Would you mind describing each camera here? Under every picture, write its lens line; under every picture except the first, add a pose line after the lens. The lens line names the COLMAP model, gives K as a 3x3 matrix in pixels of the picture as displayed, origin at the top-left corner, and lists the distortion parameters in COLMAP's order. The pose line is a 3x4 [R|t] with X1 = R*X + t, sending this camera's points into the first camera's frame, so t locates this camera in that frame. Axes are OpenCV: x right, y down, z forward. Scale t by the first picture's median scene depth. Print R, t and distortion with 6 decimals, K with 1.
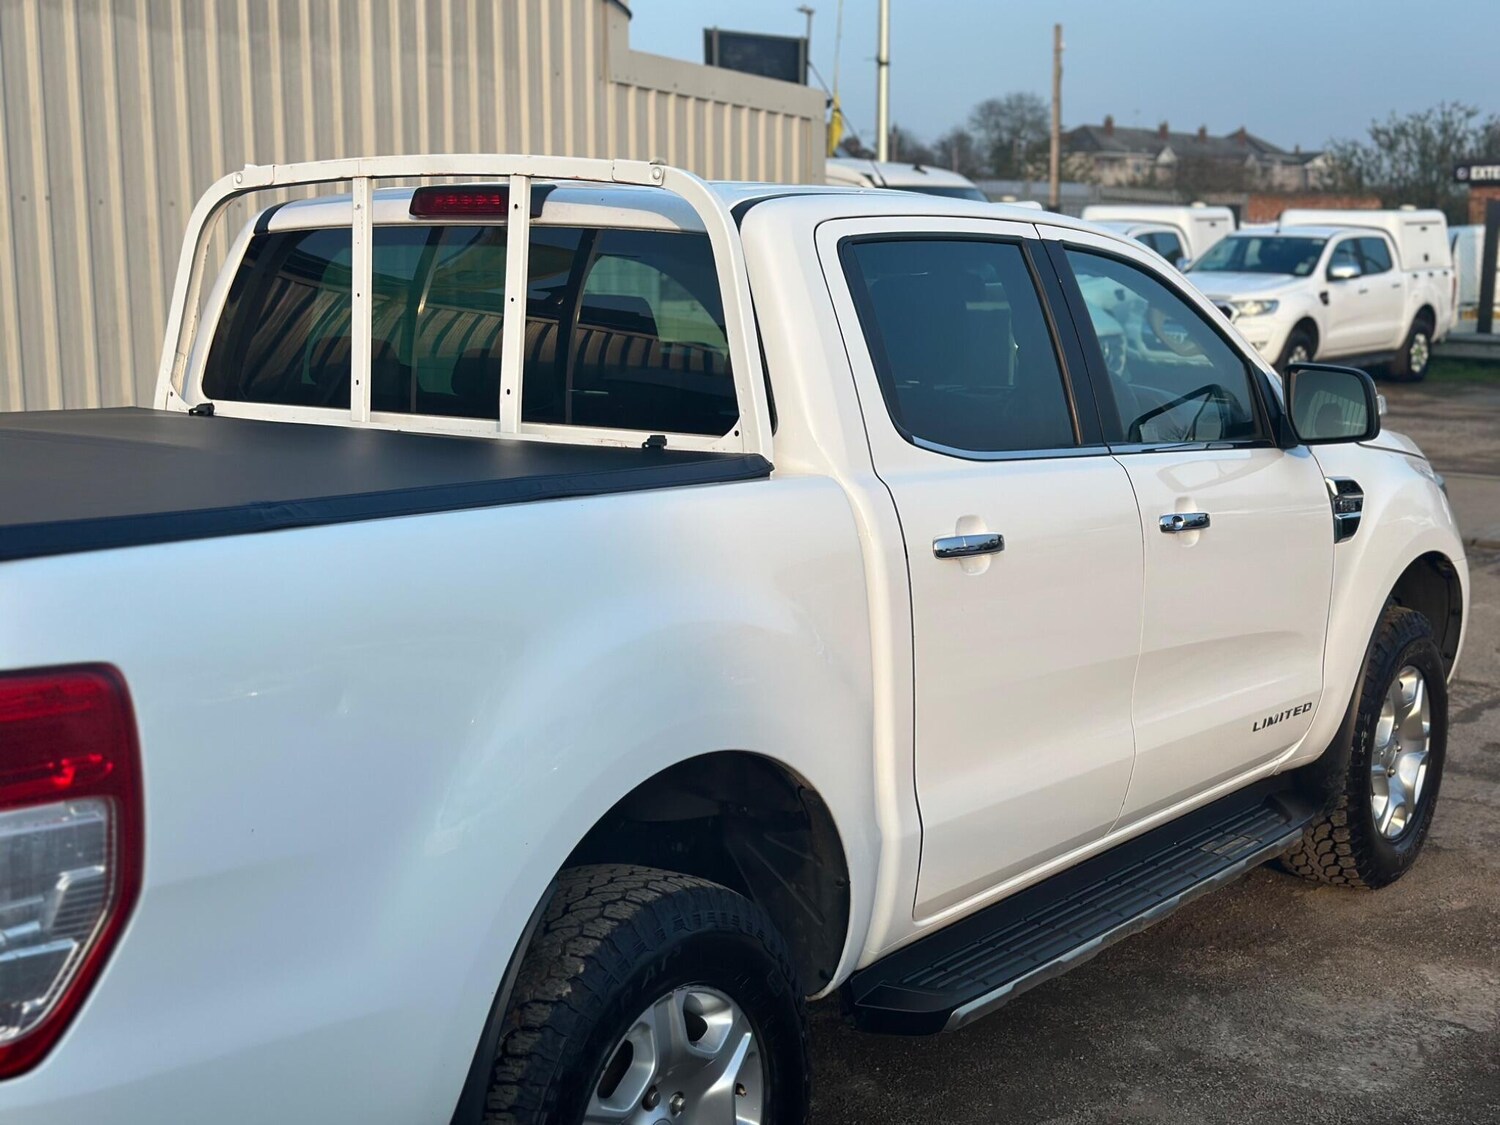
lens RADIAL K [[2078.7, 0, 751.3], [0, 2078.7, 577.8], [0, 0, 1]] dist [0.146521, 0.013620]
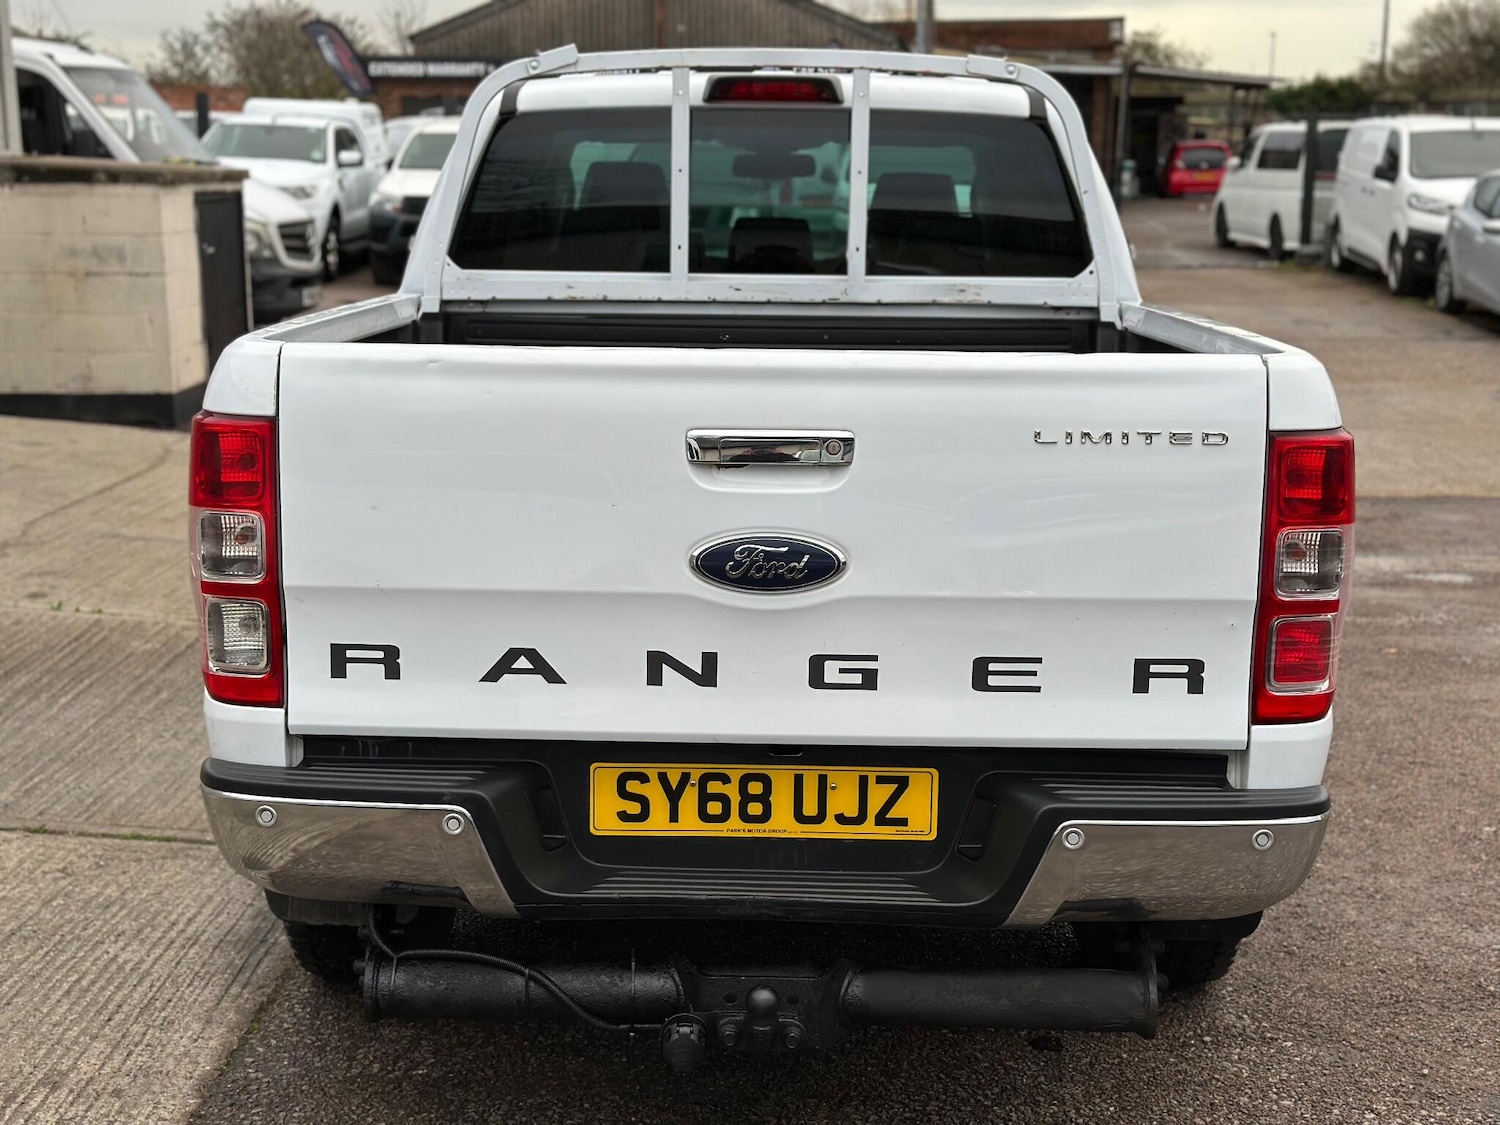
lens RADIAL K [[2056.9, 0, 750.0], [0, 2056.9, 562.5], [0, 0, 1]] dist [0.203413, -0.403014]
pose [[0.823487, -0.108091, 0.556942, -0.794039], [0.083349, 0.994081, 0.069691, 0.002910], [-0.561179, -0.010969, 0.827622, 0.035702]]
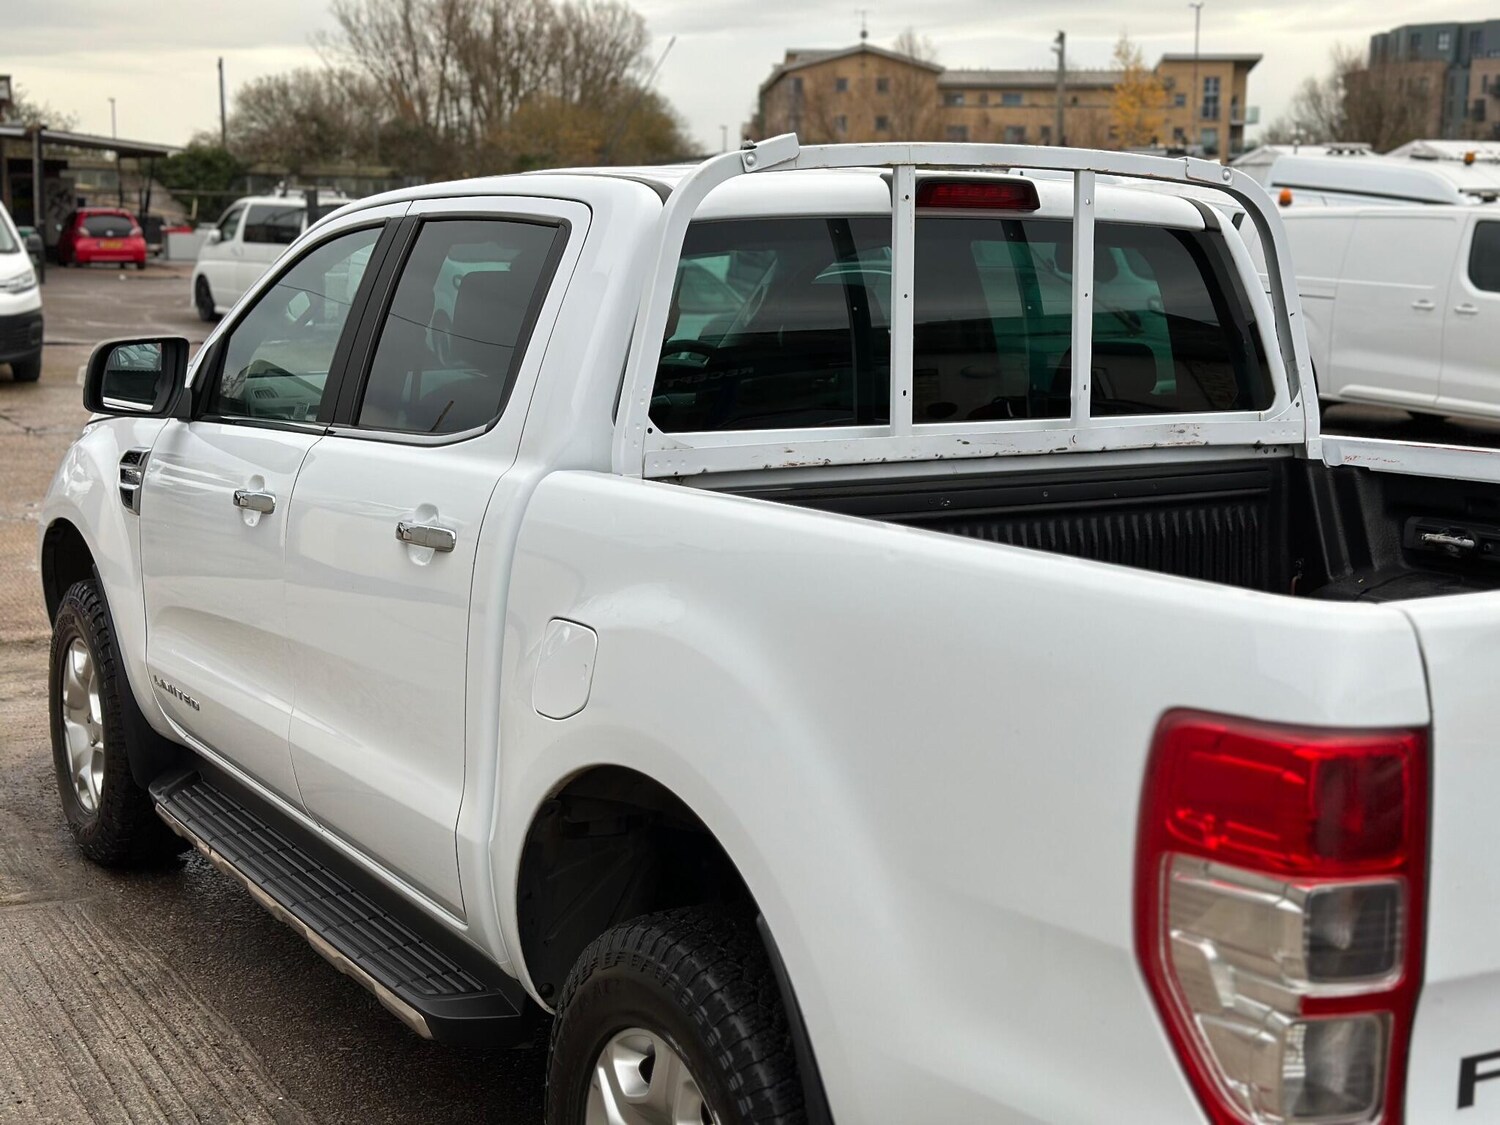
lens RADIAL K [[2056.9, 0, 750.0], [0, 2056.9, 562.5], [0, 0, 1]] dist [0.203413, -0.403014]
pose [[0.405005, -0.142669, 0.903115, -1.006296], [0.128061, 0.986866, 0.098470, -0.115178], [-0.905302, 0.075773, 0.417956, 0.684754]]
